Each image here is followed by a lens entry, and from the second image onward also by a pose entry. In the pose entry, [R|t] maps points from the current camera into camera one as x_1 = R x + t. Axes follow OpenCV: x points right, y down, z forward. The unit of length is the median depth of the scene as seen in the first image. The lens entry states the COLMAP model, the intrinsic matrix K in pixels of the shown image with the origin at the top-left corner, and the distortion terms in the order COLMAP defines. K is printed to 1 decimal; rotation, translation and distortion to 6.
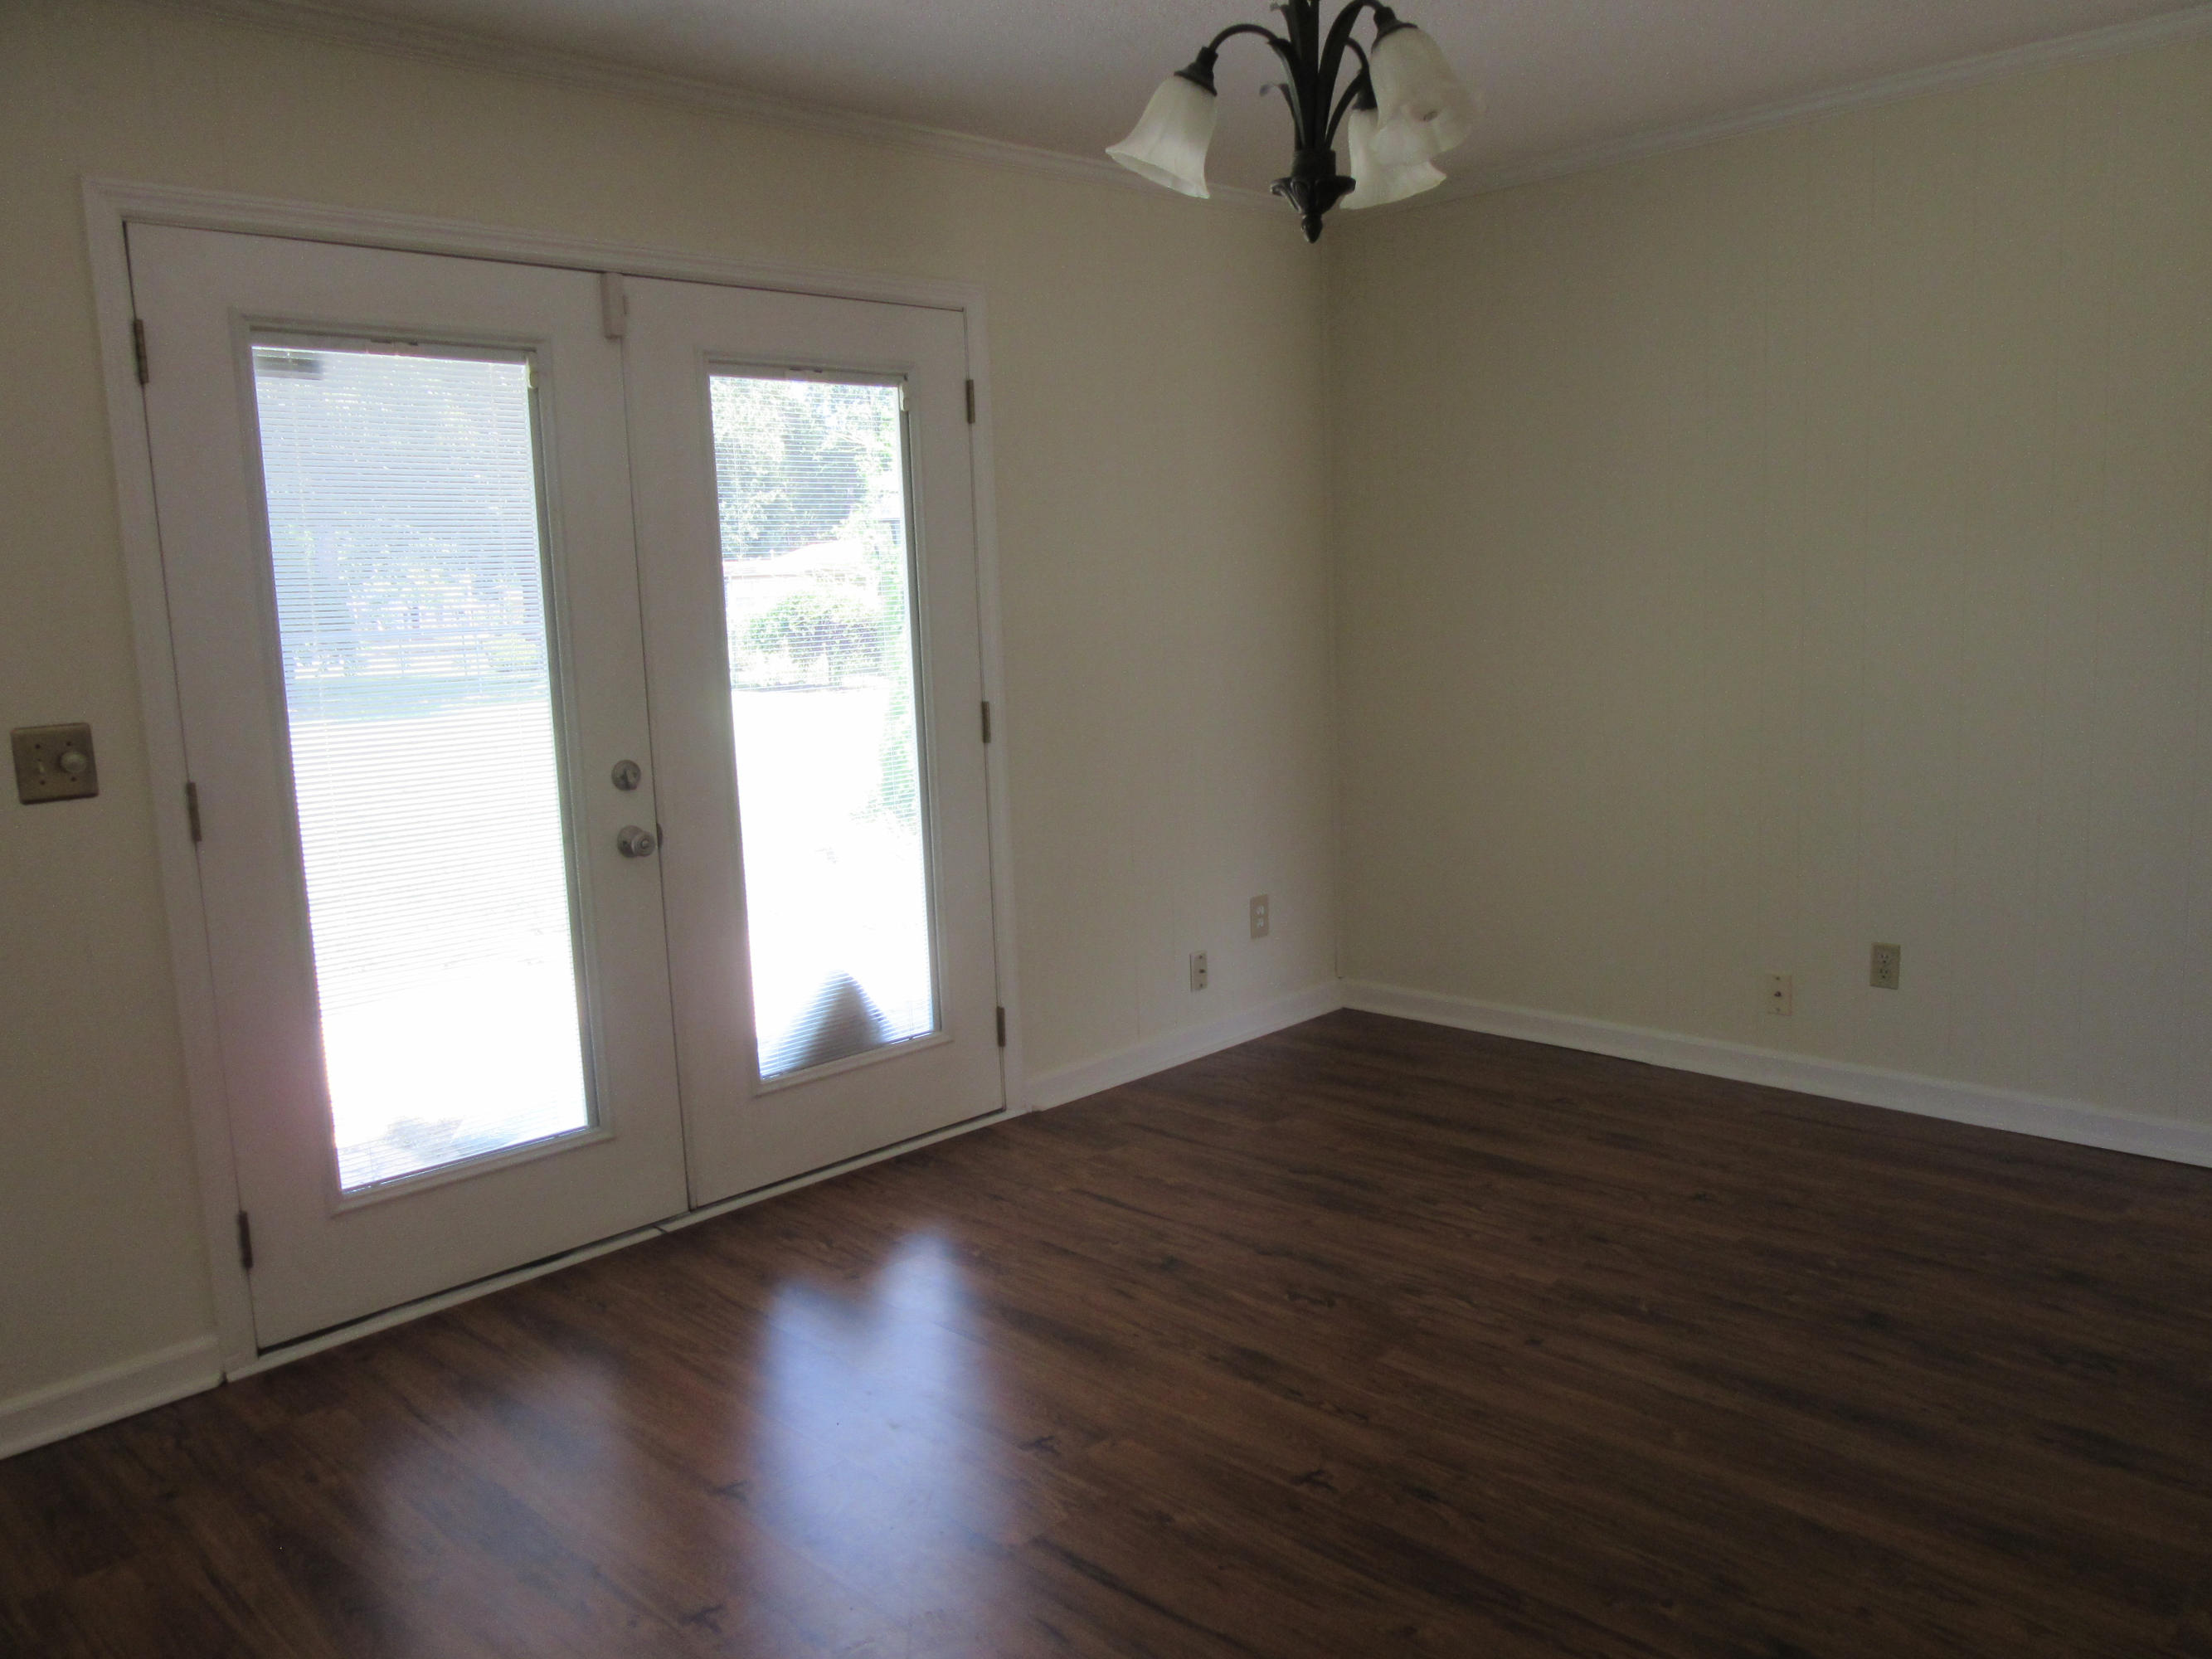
lens RADIAL K [[1669.0, 0, 1100.4], [0, 1669.0, 824.9], [0, 0, 1]] dist [-0.040008, 0.028755]
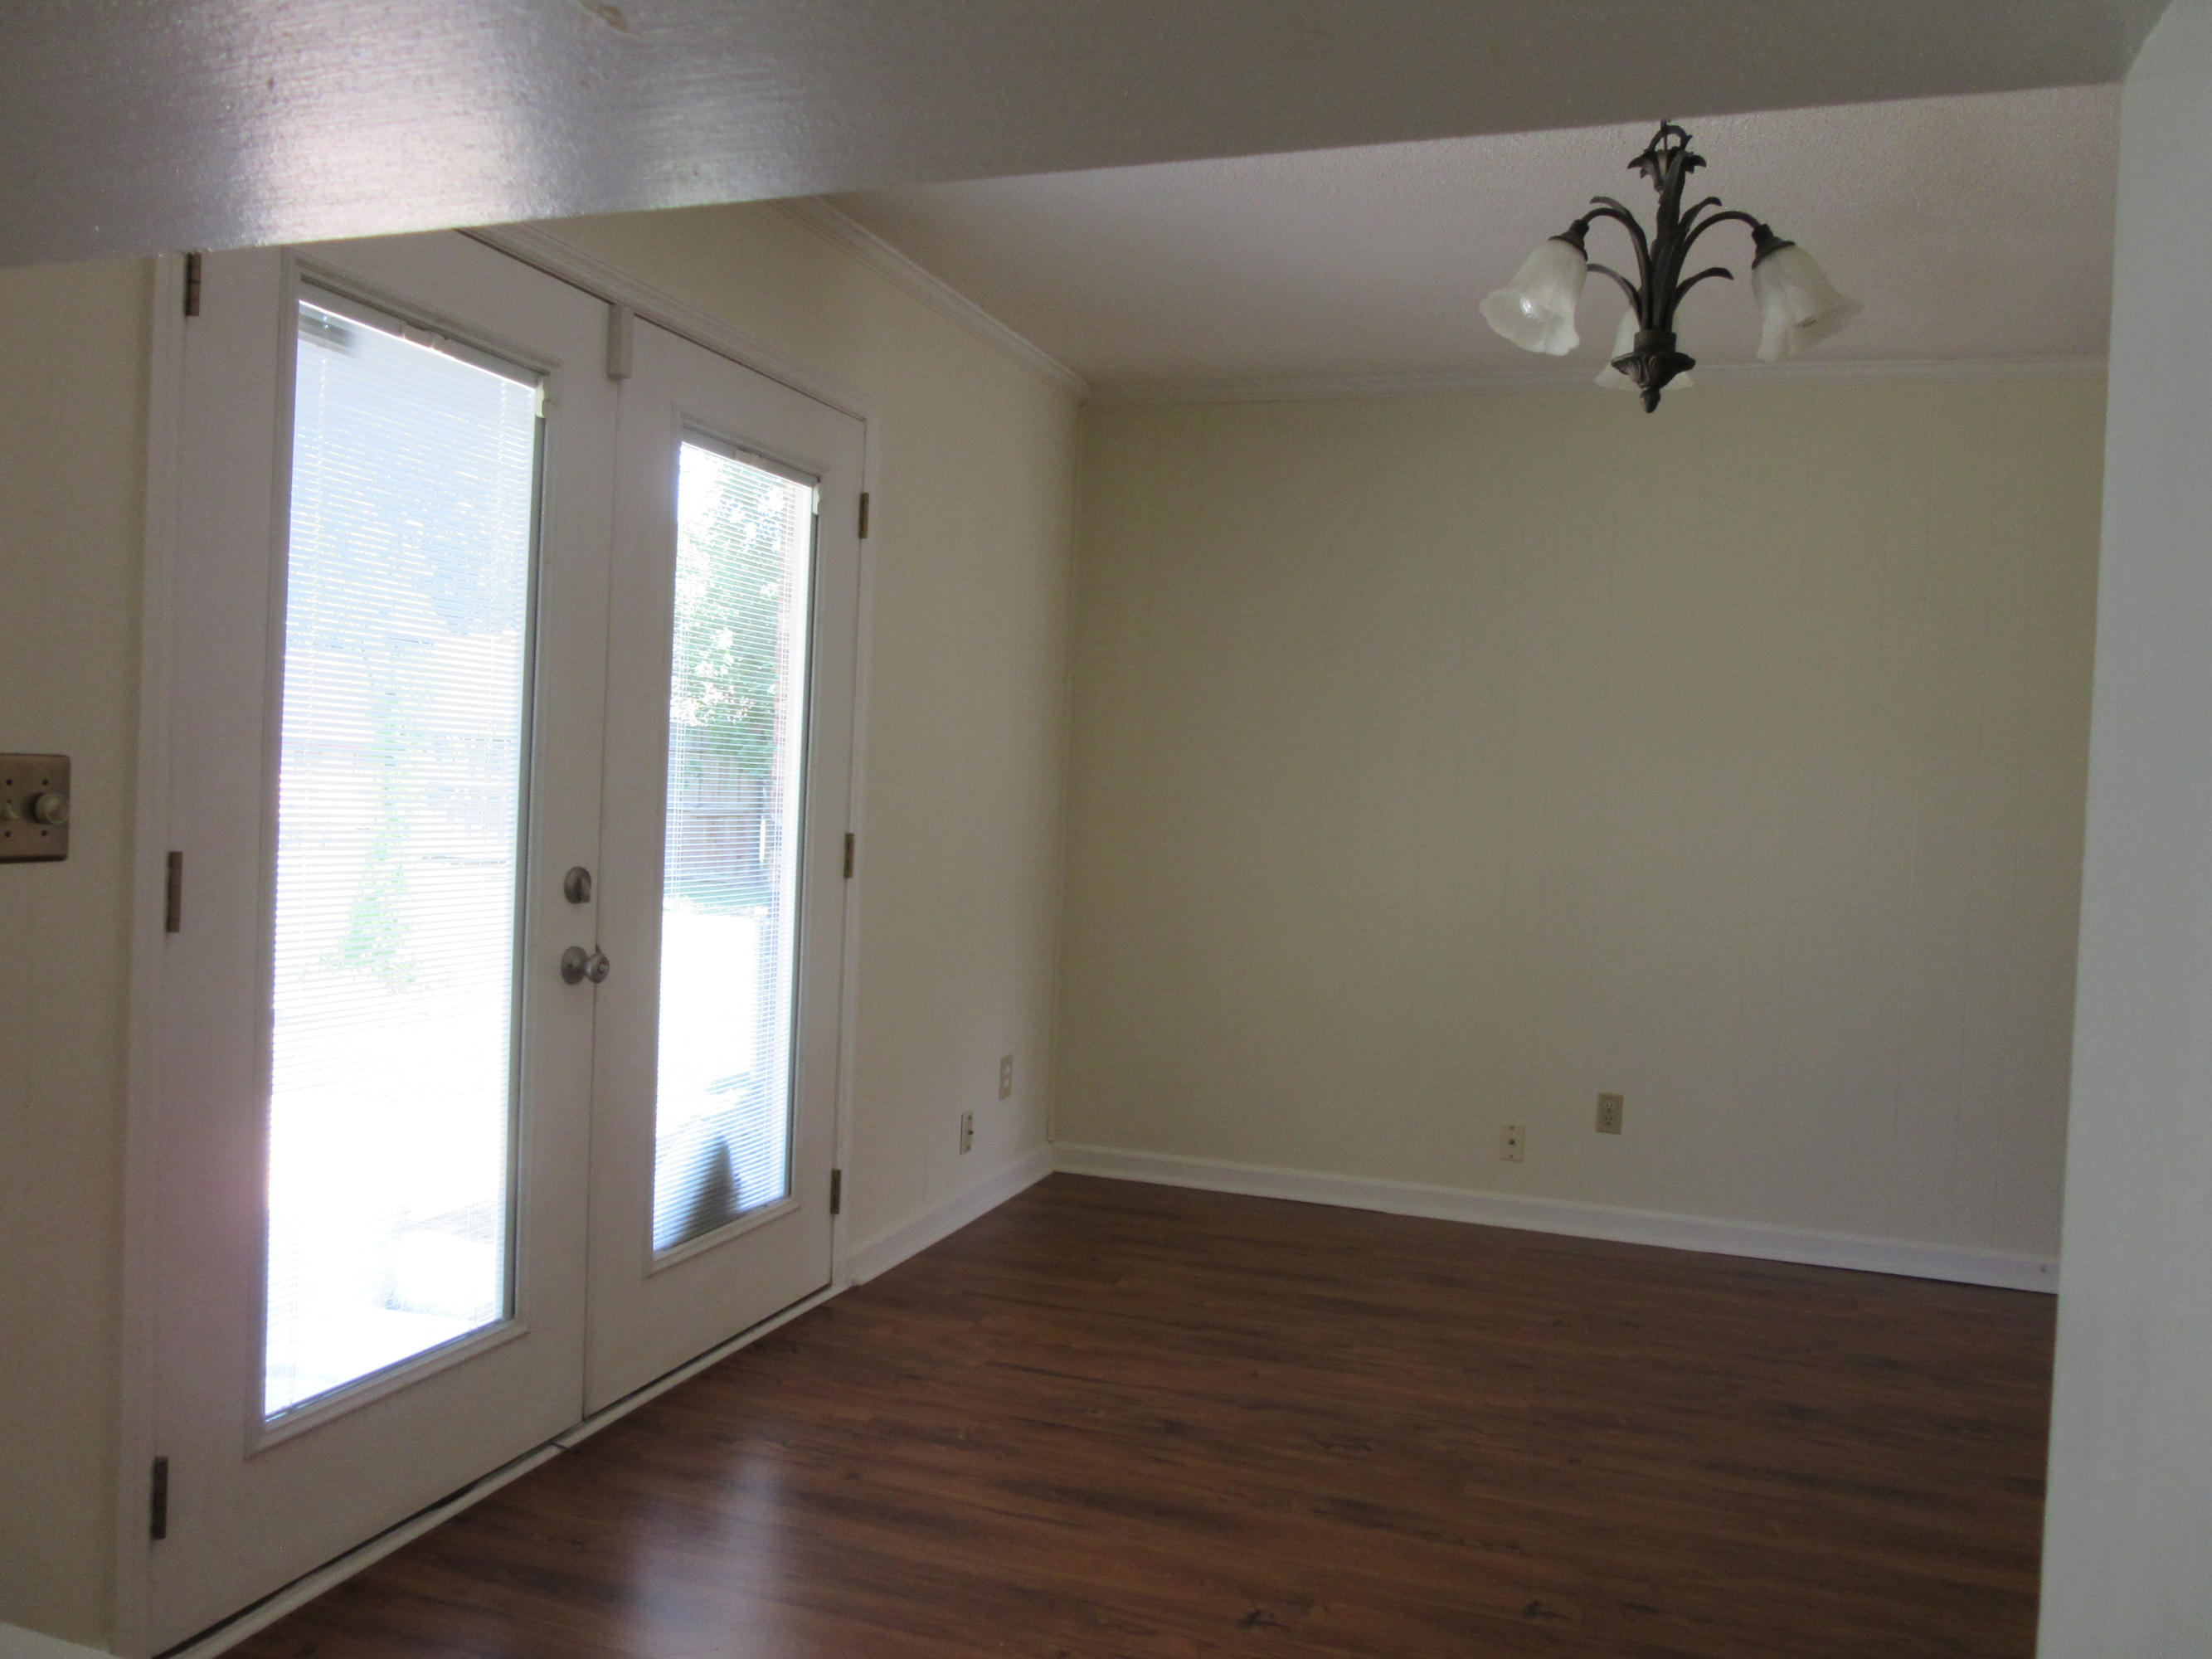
lens RADIAL K [[1669.0, 0, 1099.7], [0, 1669.0, 825.6], [0, 0, 1]] dist [-0.040008, 0.028755]
pose [[0.895552, 0.067539, 0.439802, -0.418796], [-0.015672, 0.992588, -0.120516, 0.037169], [-0.444682, 0.101035, 0.889972, 0.136726]]
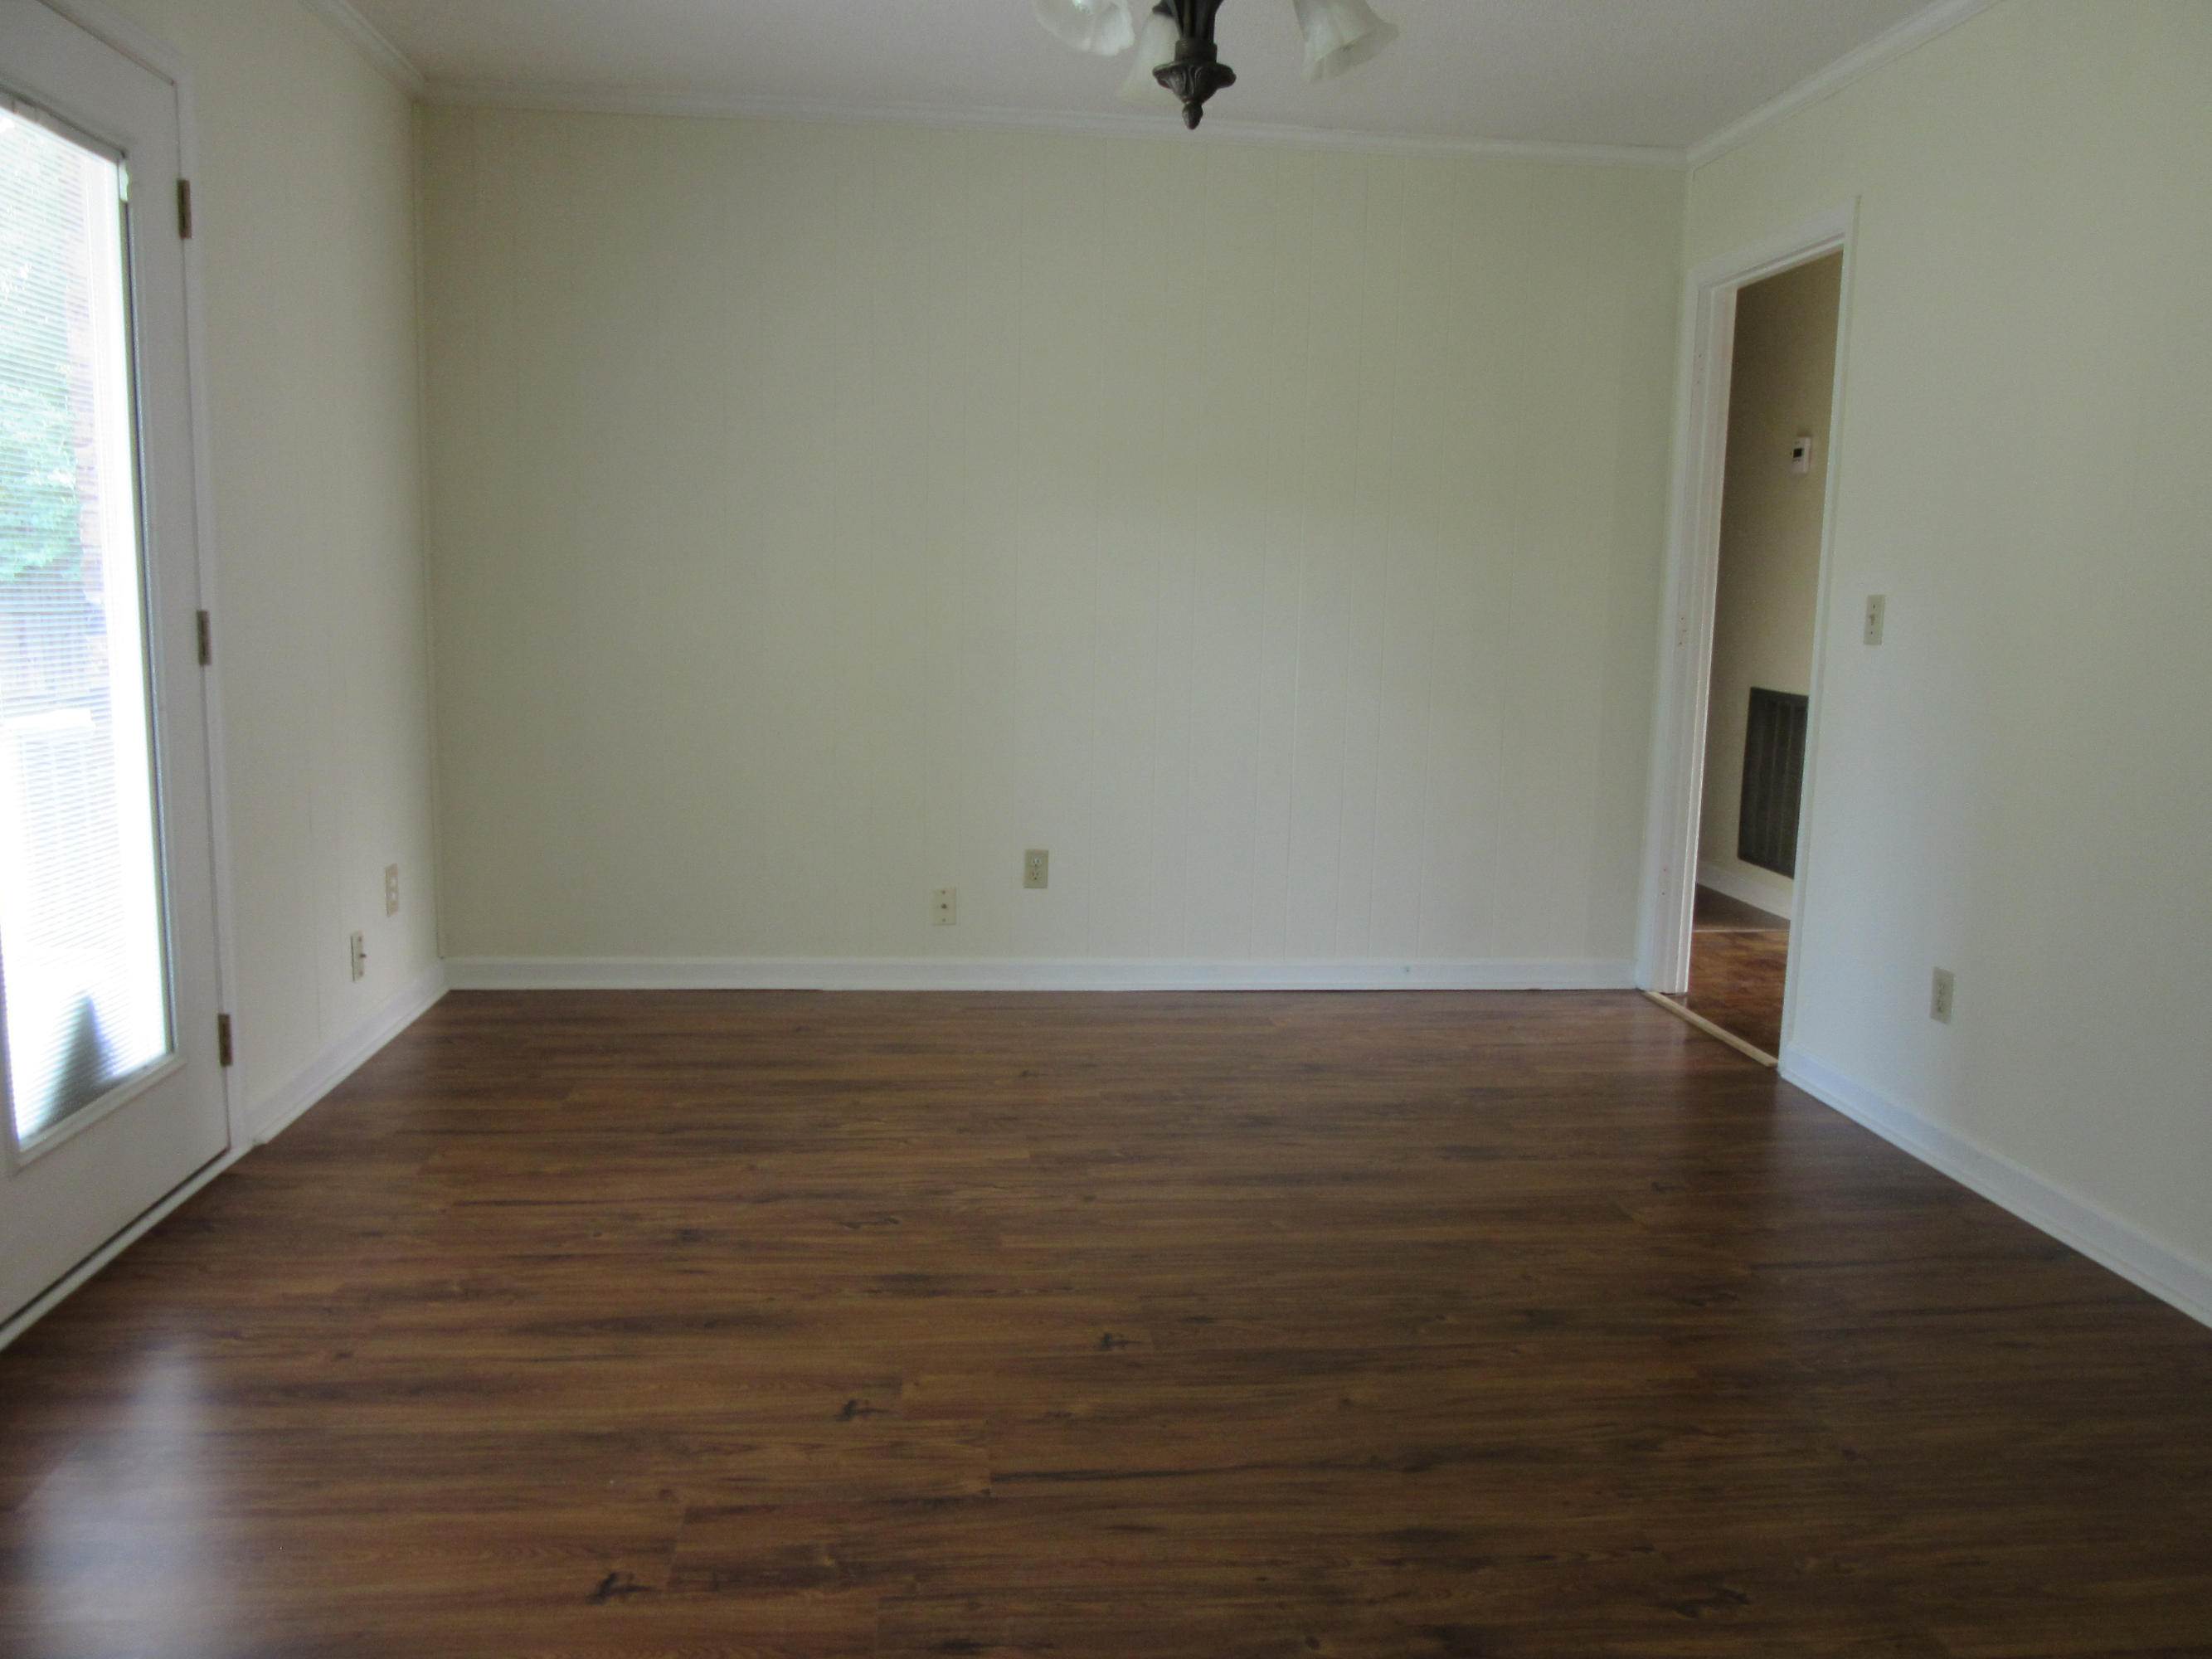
lens RADIAL K [[1669.0, 0, 1111.2], [0, 1669.0, 830.0], [0, 0, 1]] dist [-0.040008, 0.028755]
pose [[0.630174, -0.056483, 0.774397, -0.470949], [0.064002, 0.997735, 0.020690, 0.043158], [-0.773812, 0.036525, 0.632361, 0.249590]]
